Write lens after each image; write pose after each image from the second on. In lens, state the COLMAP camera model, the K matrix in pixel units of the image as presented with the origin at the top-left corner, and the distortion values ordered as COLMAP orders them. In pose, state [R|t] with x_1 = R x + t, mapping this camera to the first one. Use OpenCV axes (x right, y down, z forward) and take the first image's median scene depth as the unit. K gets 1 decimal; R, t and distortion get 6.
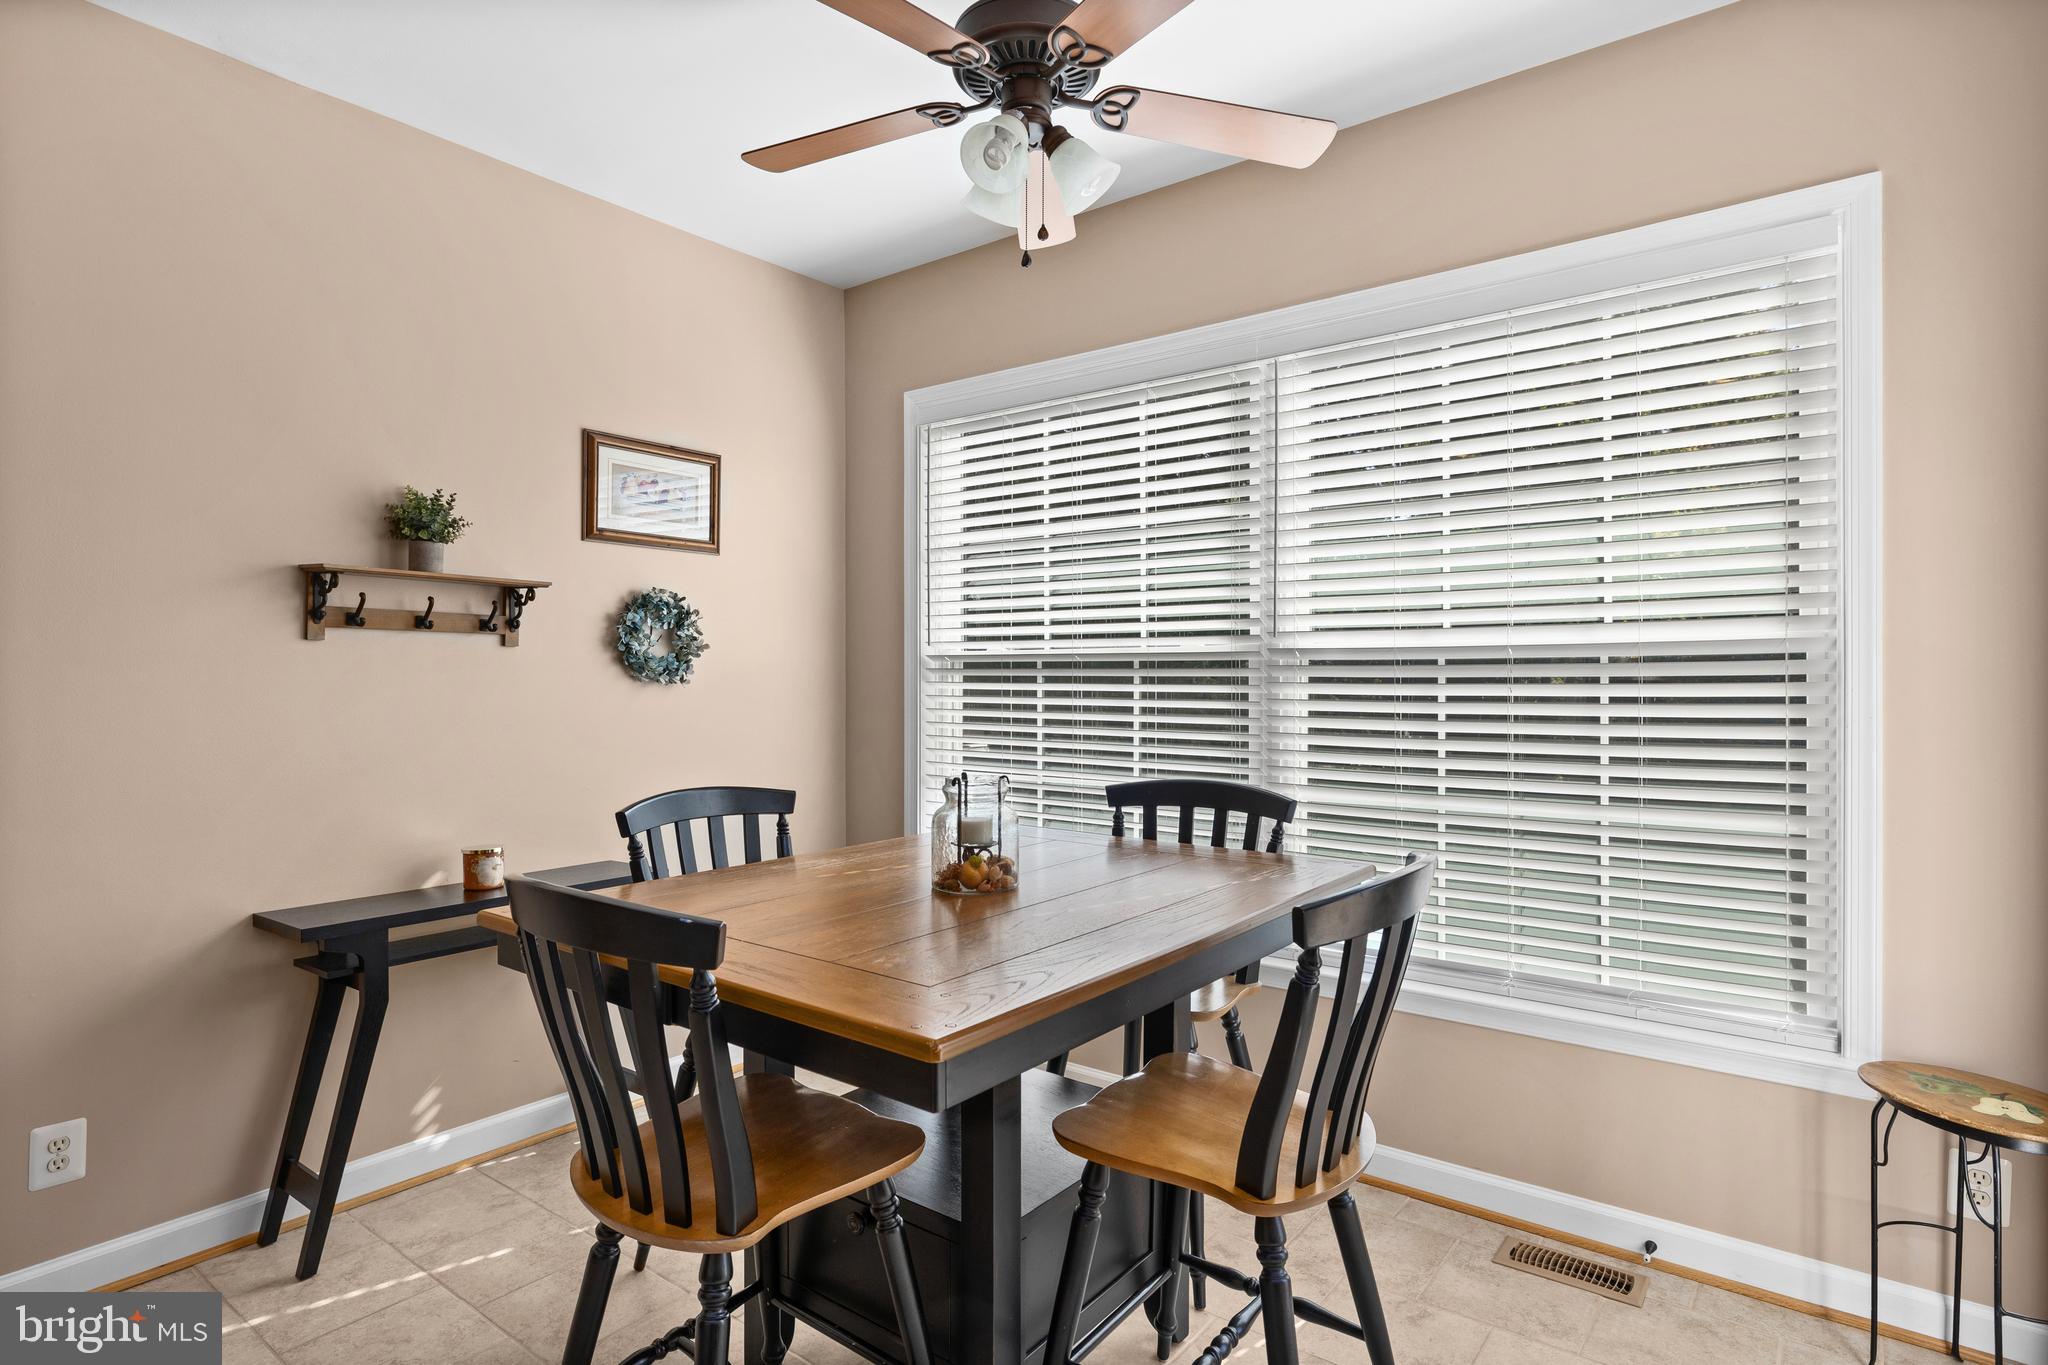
lens RADIAL K [[1056.0, 0, 1026.5], [0, 1056.0, 670.4], [0, 0, 1]] dist [-0.033699, -0.001003]
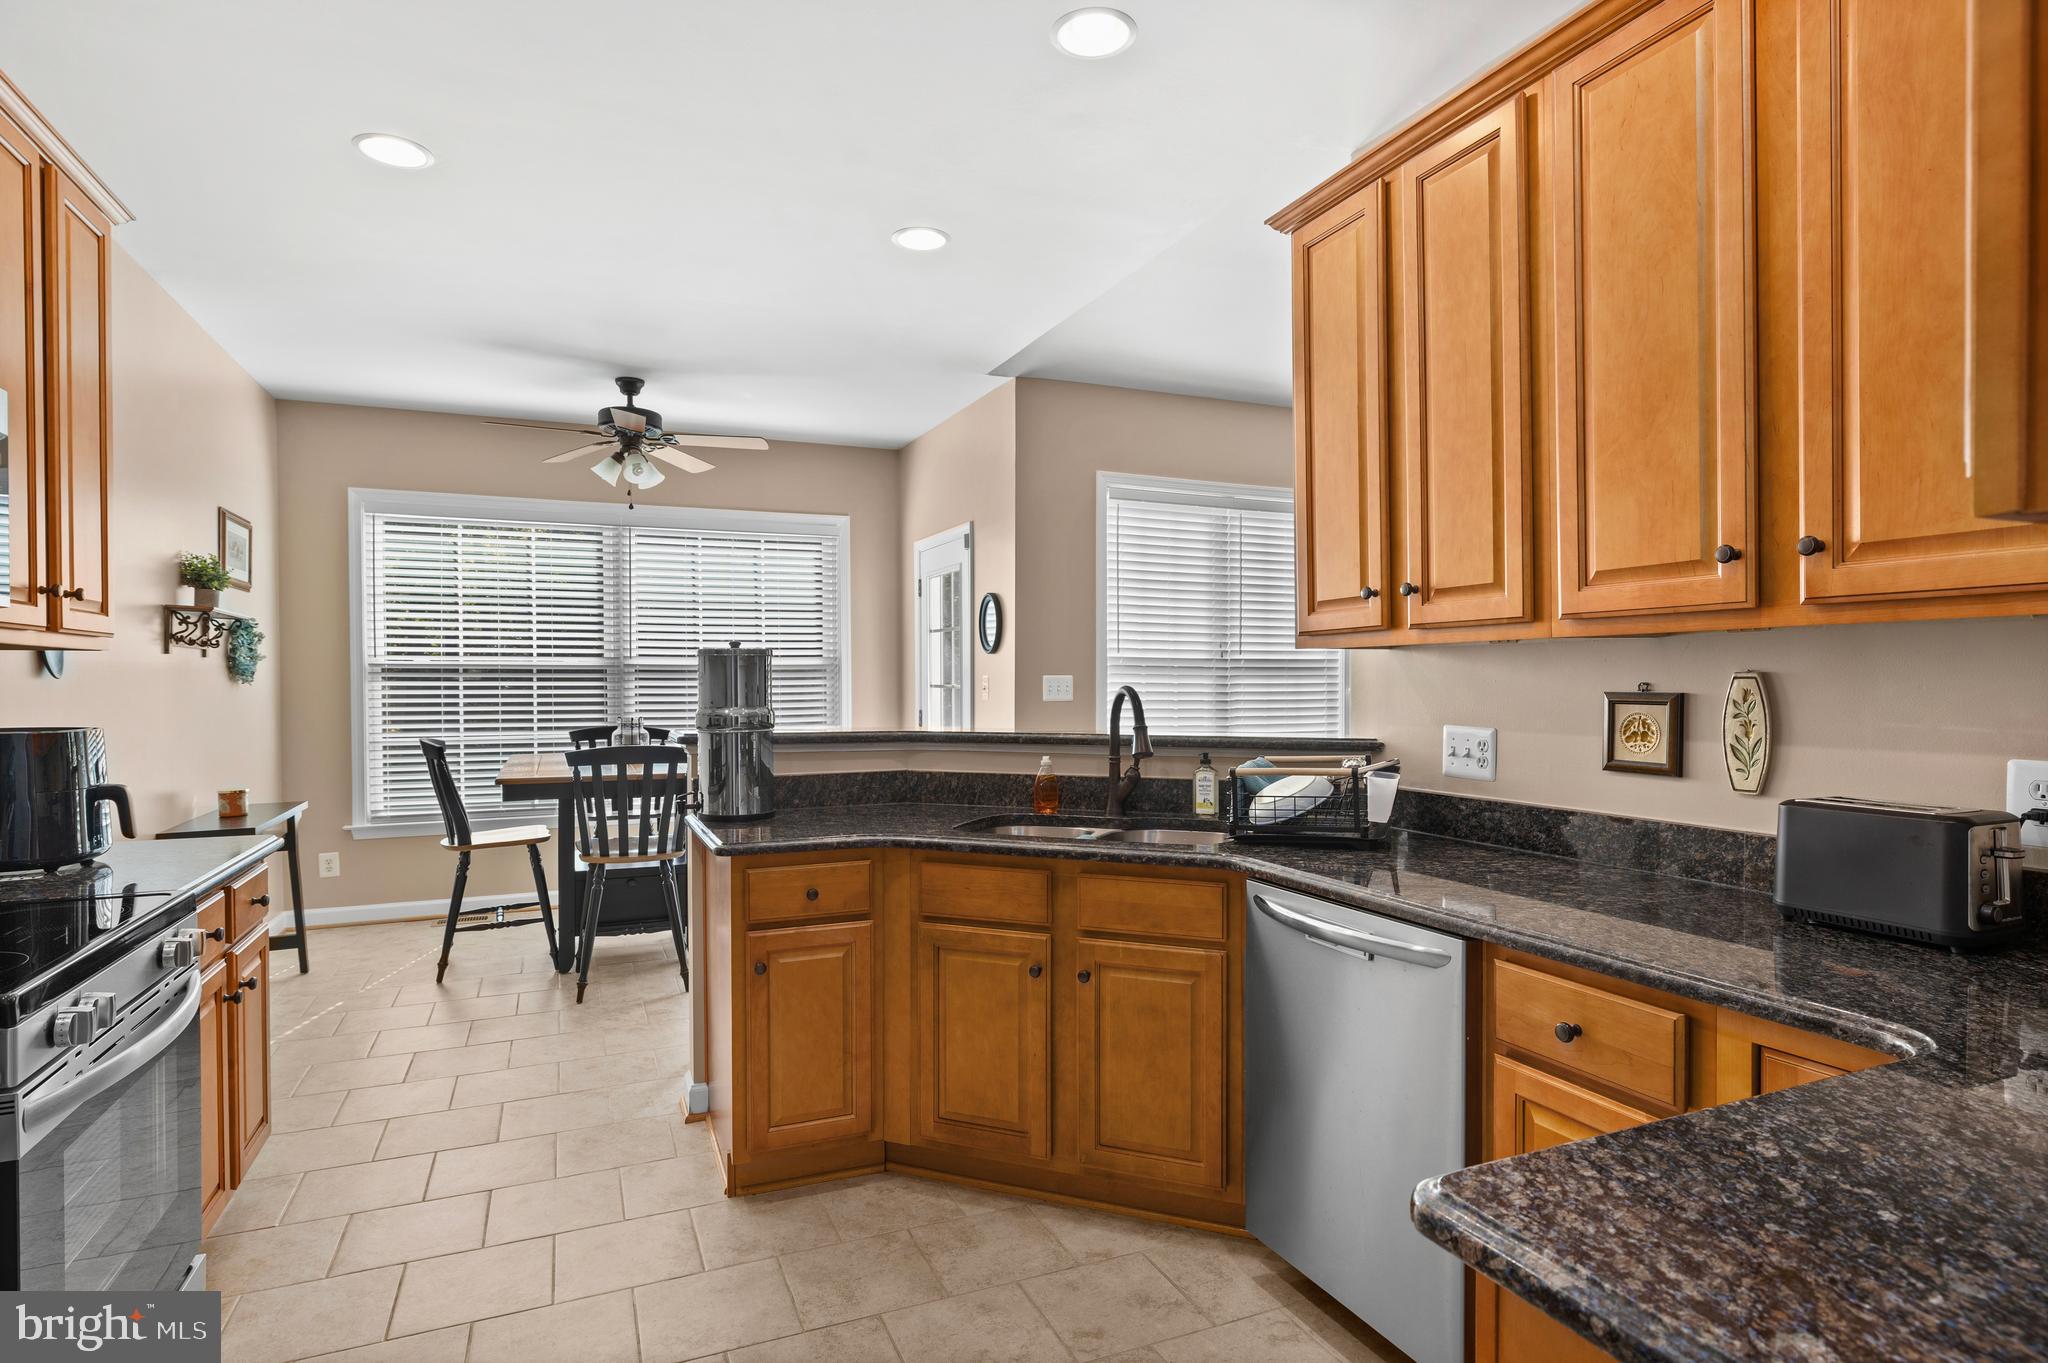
lens RADIAL K [[1043.2, 0, 1016.0], [0, 1043.2, 684.4], [0, 0, 1]] dist [-0.001074, -0.000064]
pose [[0.482856, -0.006435, 0.875676, -1.077664], [-0.003749, 0.999949, 0.009415, -0.002348], [-0.875692, -0.007828, 0.482807, -0.618951]]
